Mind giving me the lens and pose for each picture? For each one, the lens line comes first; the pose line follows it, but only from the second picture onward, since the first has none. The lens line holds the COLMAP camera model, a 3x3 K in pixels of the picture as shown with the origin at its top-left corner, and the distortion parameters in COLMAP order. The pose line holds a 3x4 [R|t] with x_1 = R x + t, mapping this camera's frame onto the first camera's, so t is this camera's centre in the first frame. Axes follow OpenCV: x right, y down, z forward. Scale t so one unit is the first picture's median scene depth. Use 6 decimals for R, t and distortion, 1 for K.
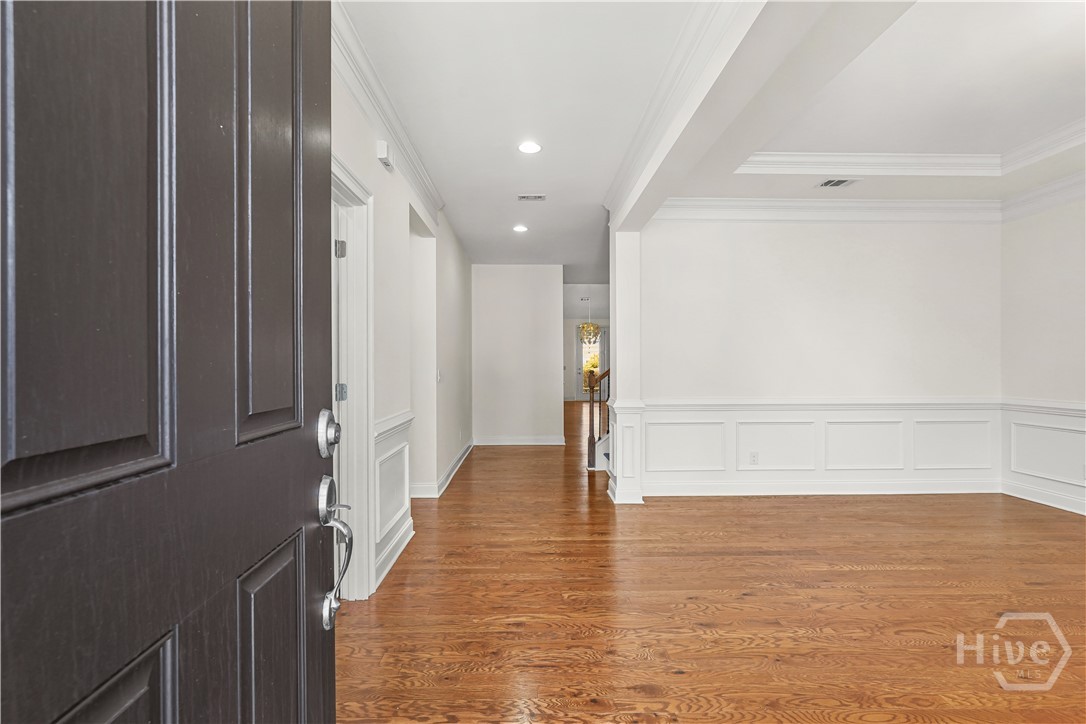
lens RADIAL K [[487.4, 0, 543.0], [0, 487.4, 362.0], [0, 0, 1]] dist [0.001027, 0.000239]
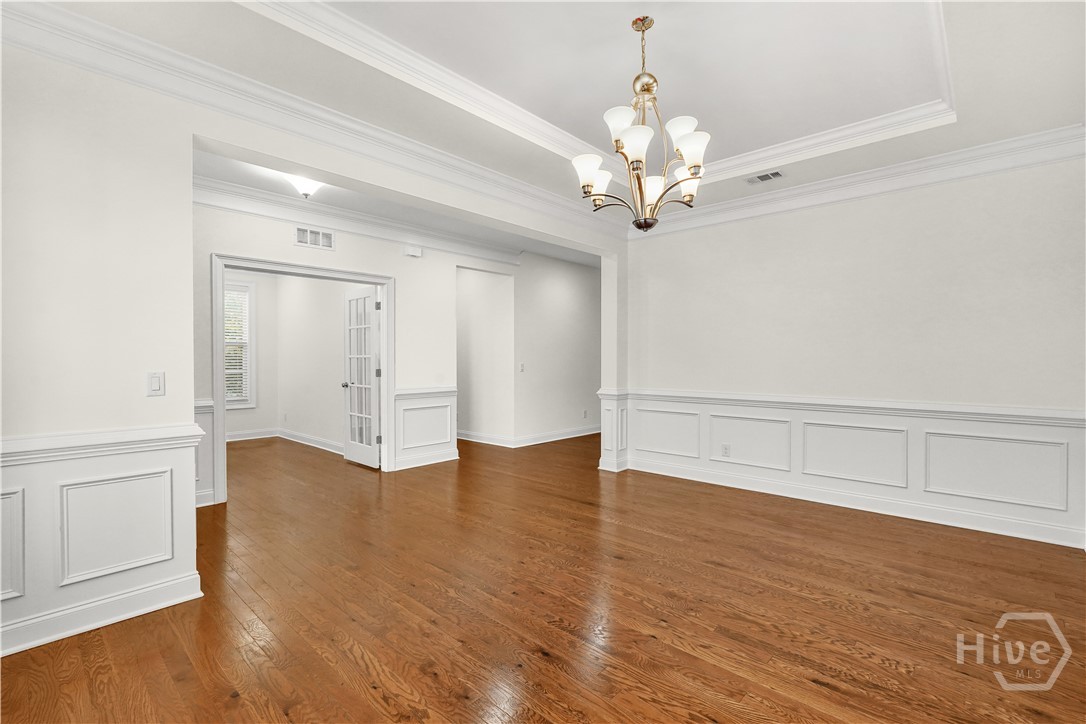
lens RADIAL K [[501.5, 0, 543.0], [0, 501.5, 362.0], [0, 0, 1]] dist [-0.000582, -0.000058]
pose [[0.719753, 0.007604, -0.694189, 1.059968], [0.003112, 0.999895, 0.014179, -0.010535], [0.694224, -0.012365, 0.719653, -0.051571]]
